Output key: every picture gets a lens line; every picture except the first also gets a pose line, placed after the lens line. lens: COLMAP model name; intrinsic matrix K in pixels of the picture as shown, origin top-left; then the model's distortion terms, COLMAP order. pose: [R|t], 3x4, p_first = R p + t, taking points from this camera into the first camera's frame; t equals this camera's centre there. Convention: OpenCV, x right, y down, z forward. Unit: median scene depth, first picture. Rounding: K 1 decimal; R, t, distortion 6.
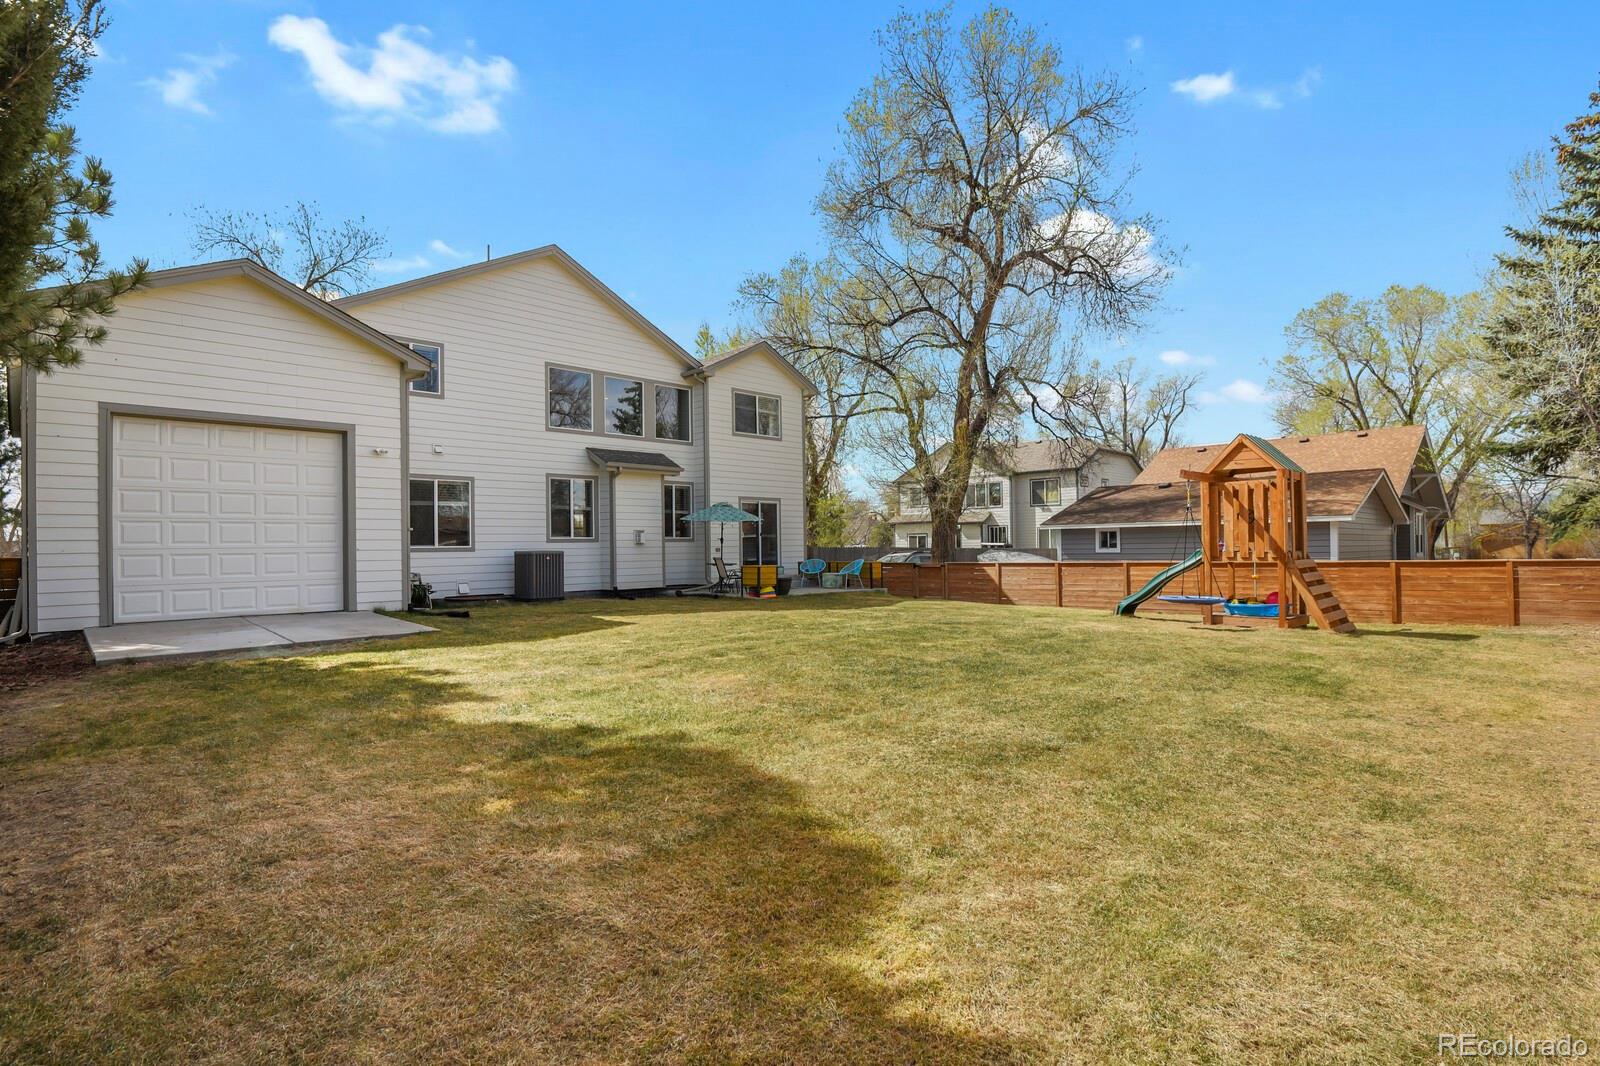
lens RADIAL K [[789.2, 0, 800.0], [0, 789.2, 533.0], [0, 0, 1]] dist [-0.001787, -0.000591]
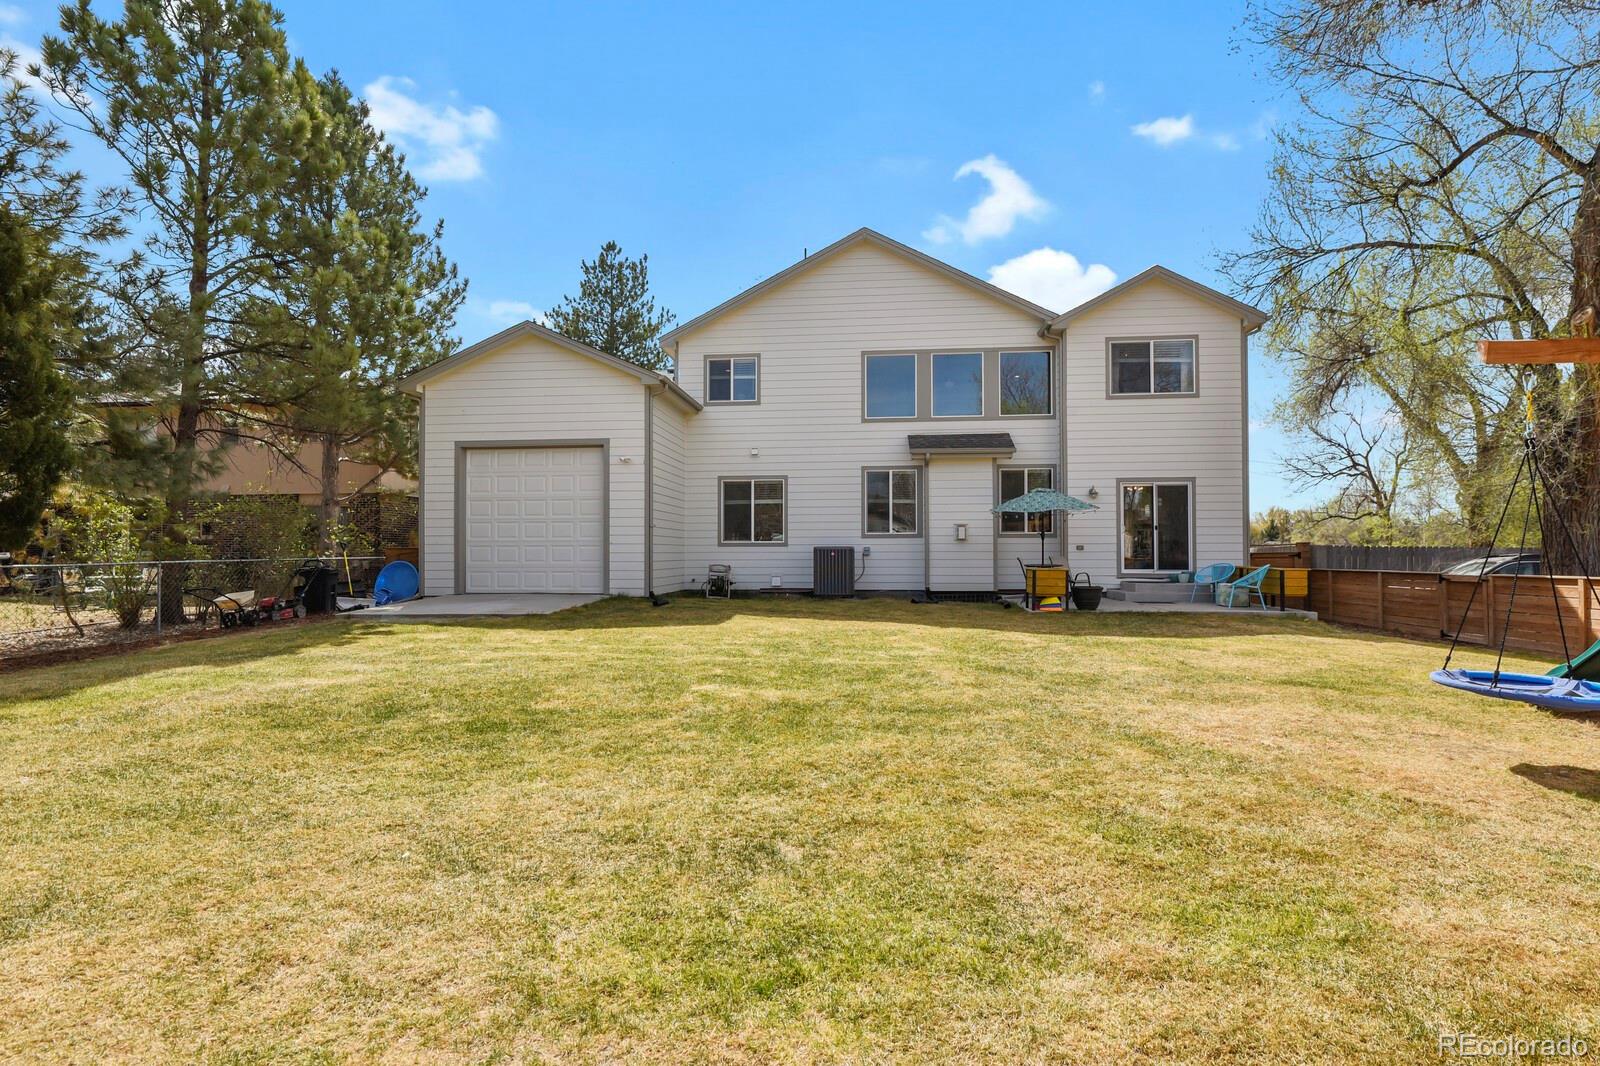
lens RADIAL K [[807.4, 0, 800.0], [0, 807.4, 533.0], [0, 0, 1]] dist [-0.001670, -0.000683]
pose [[0.632111, -0.004364, -0.774866, 0.383650], [0.007568, 0.999971, 0.000542, 0.004574], [0.774841, -0.006207, 0.632125, 0.306973]]
